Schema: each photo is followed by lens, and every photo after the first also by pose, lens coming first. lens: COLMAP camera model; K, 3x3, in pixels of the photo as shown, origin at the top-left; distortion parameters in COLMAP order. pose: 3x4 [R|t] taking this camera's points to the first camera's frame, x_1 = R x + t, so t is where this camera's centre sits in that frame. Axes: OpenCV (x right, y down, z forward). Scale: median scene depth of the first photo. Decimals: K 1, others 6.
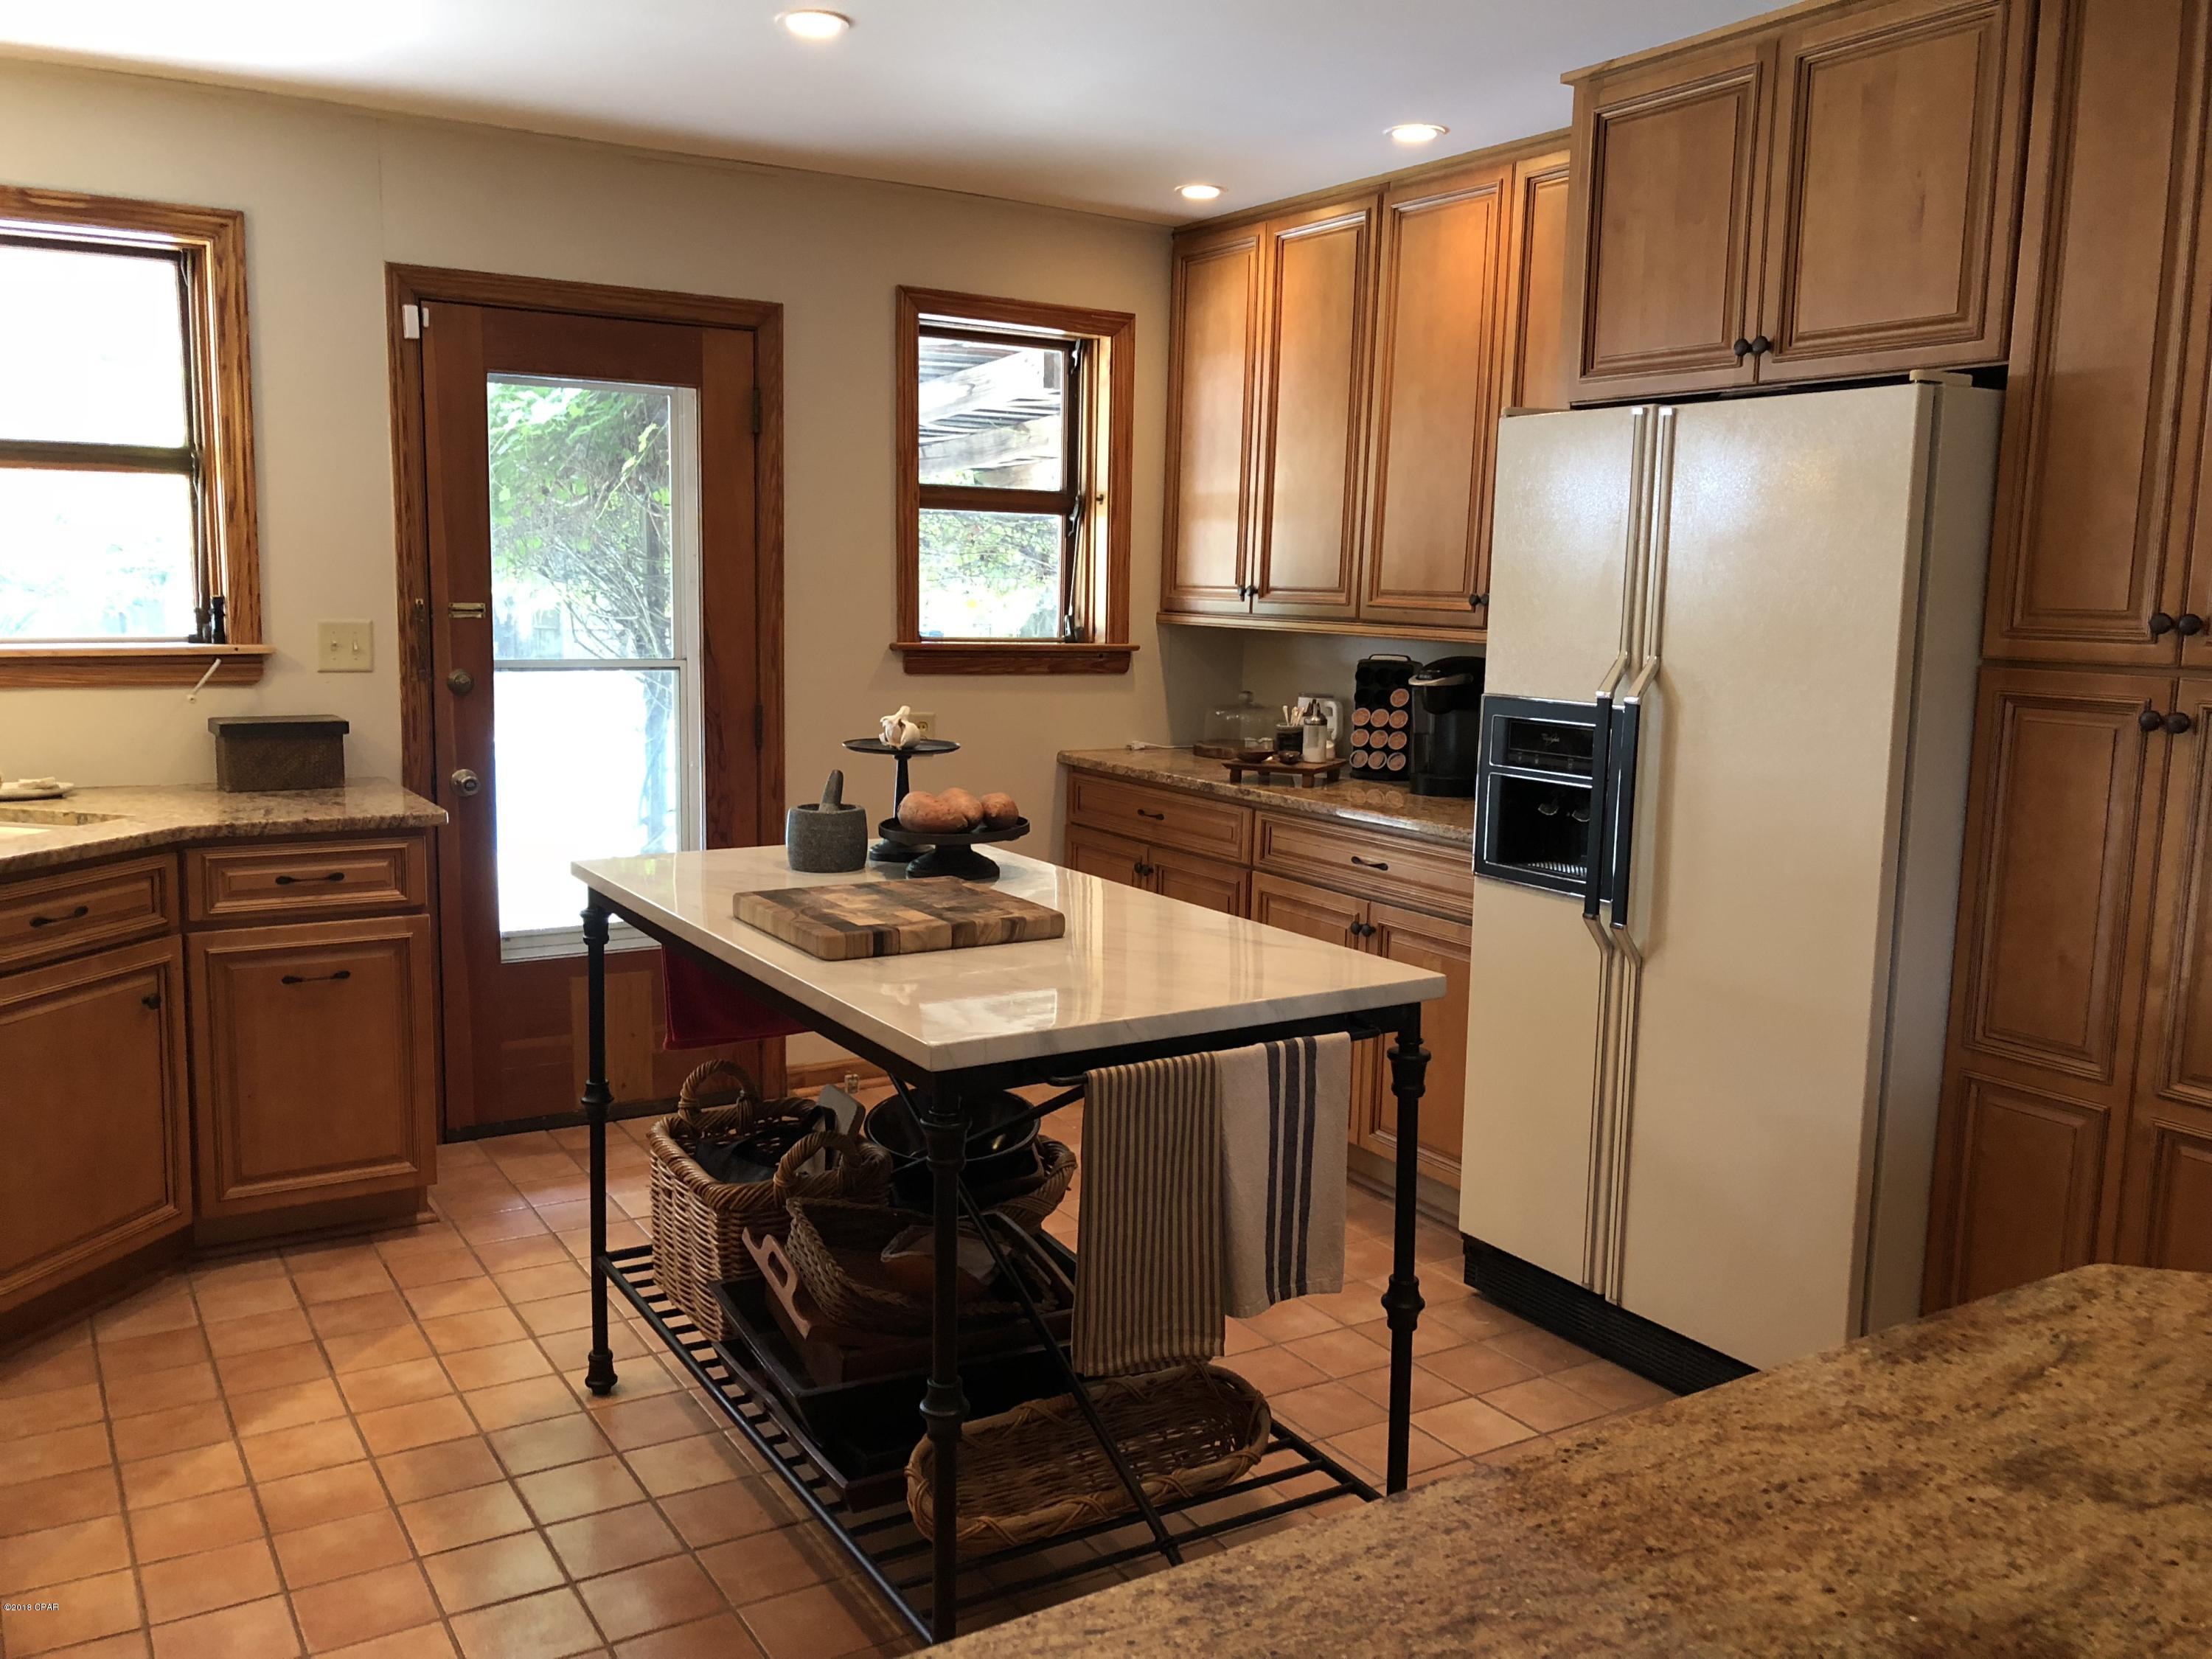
lens RADIAL K [[1811.4, 0, 1103.8], [0, 1811.4, 831.8], [0, 0, 1]] dist [0.040183, -0.034264]
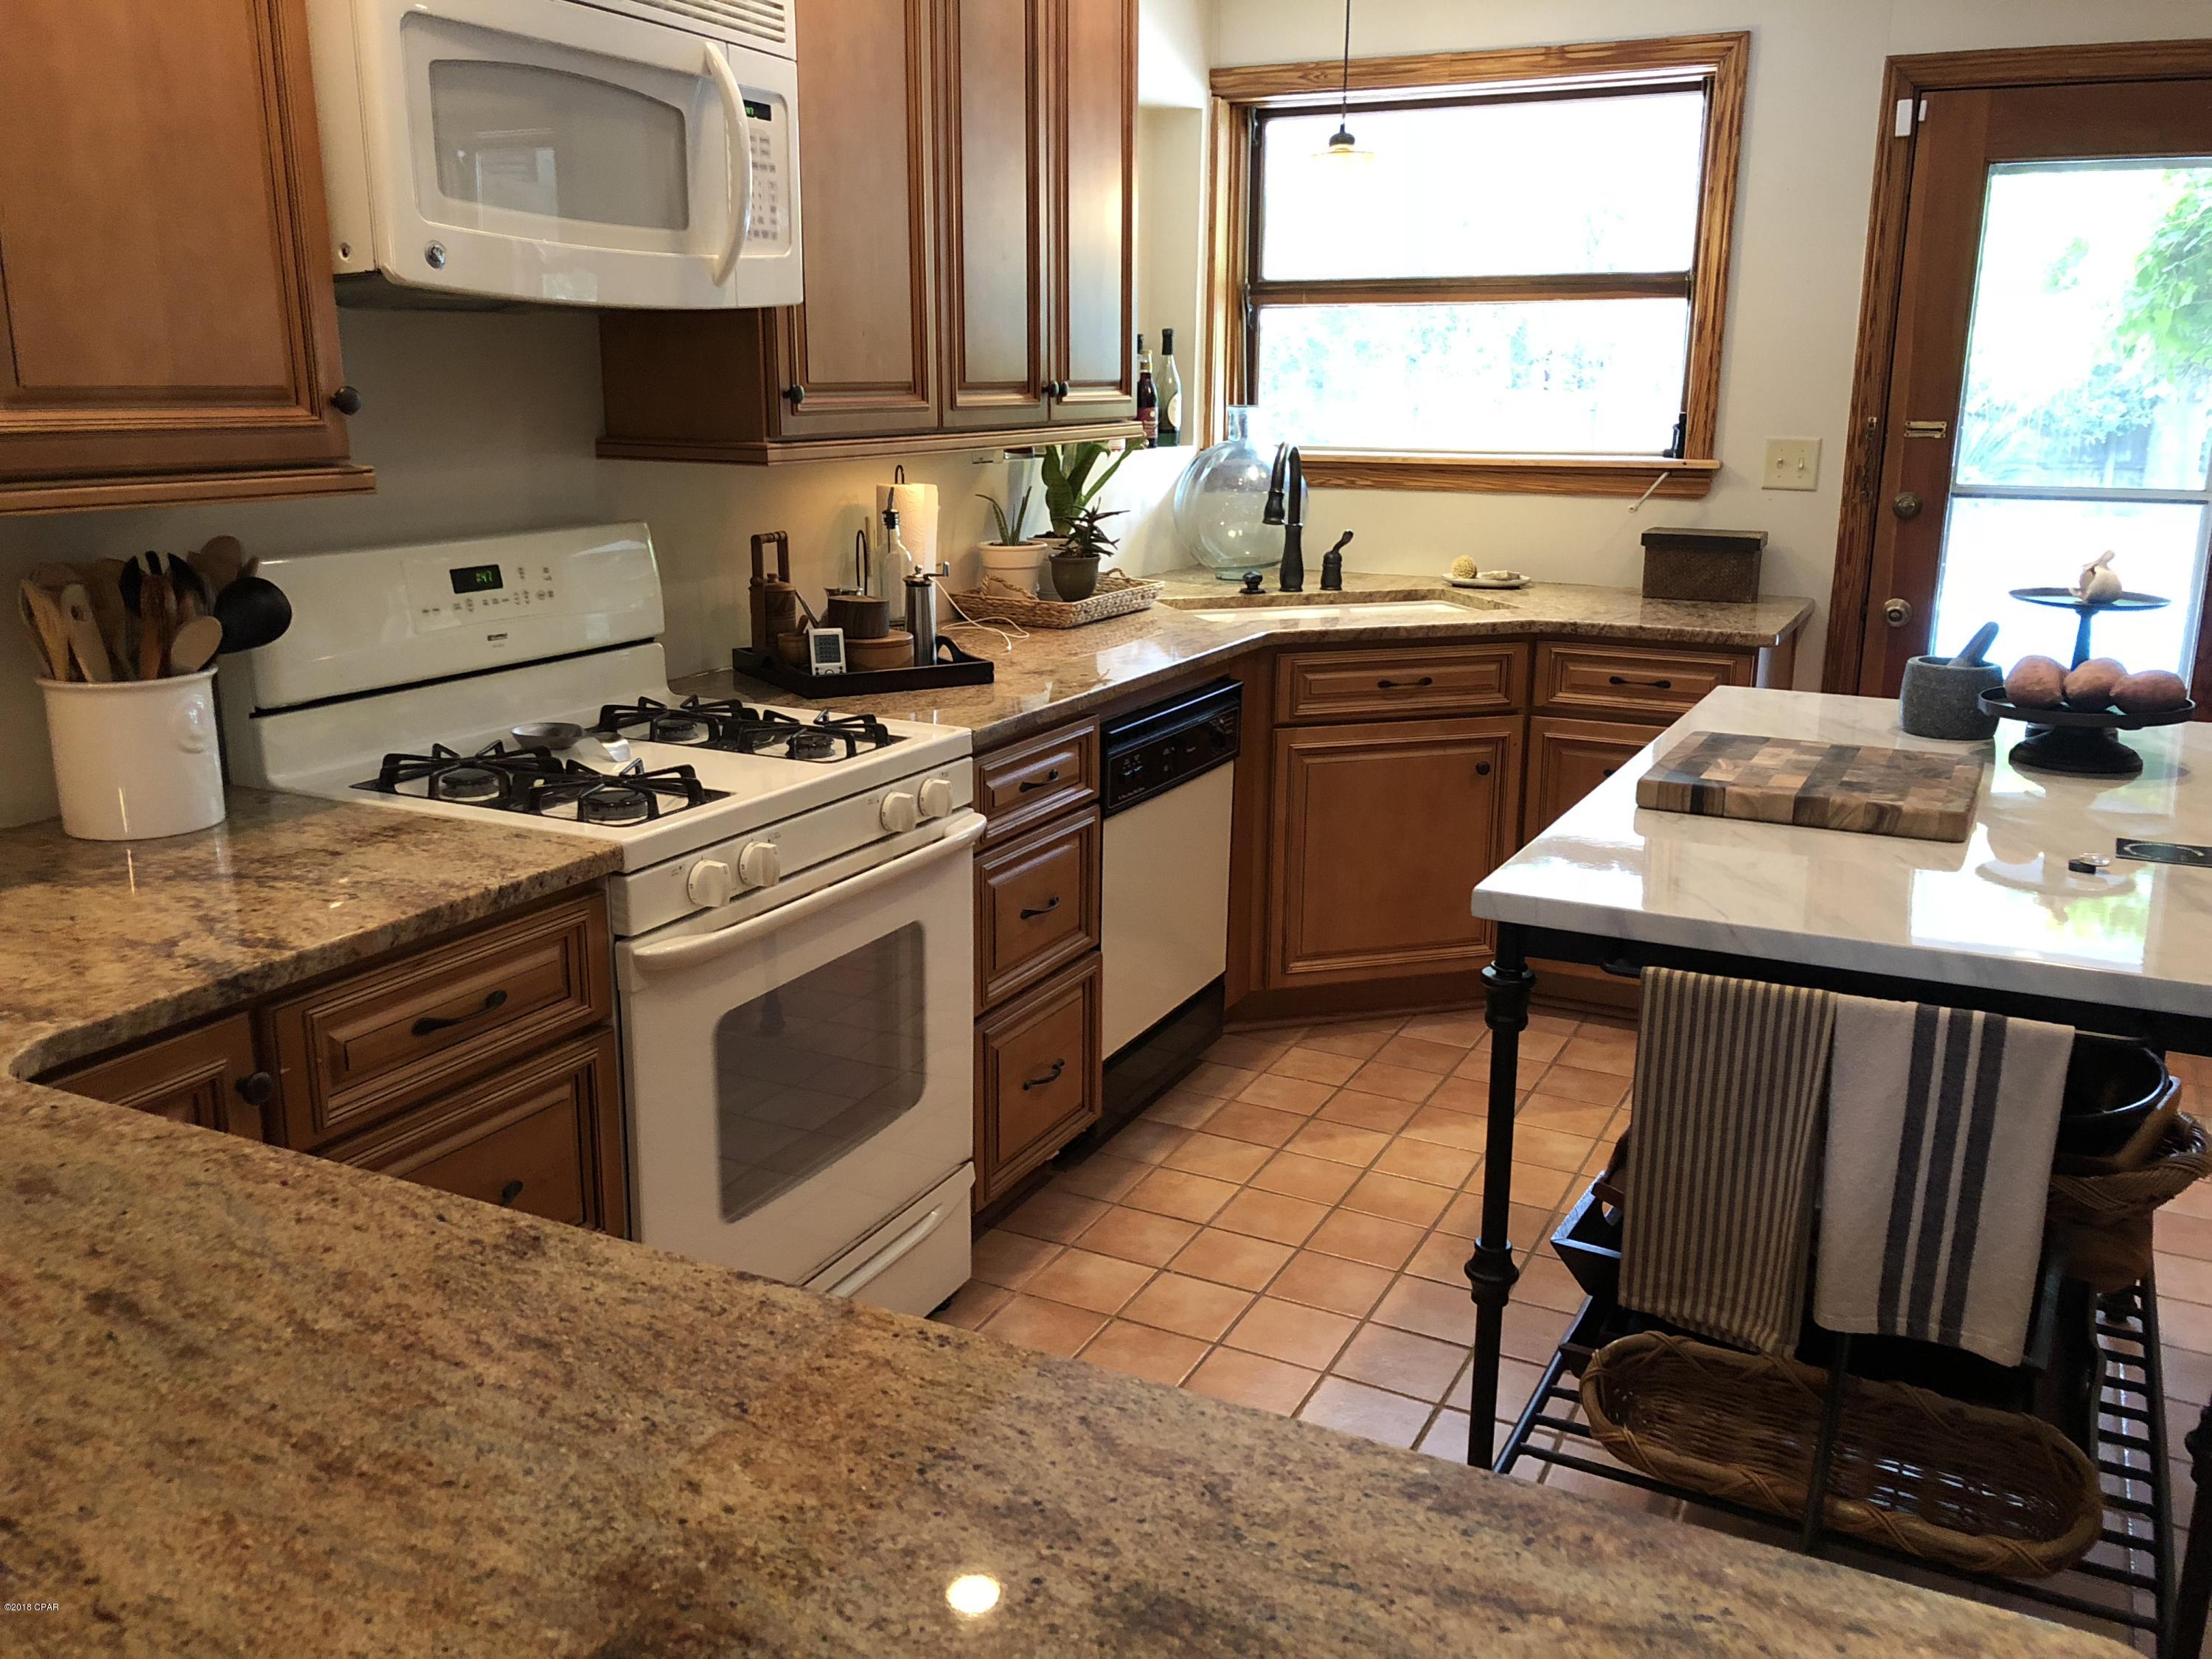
lens RADIAL K [[1811.4, 0, 1104.0], [0, 1811.4, 819.6], [0, 0, 1]] dist [0.040183, -0.034264]
pose [[0.521686, 0.190124, -0.831683, 0.316295], [-0.117541, 0.981573, 0.150659, -0.020154], [0.845001, 0.019160, 0.534421, 0.180679]]
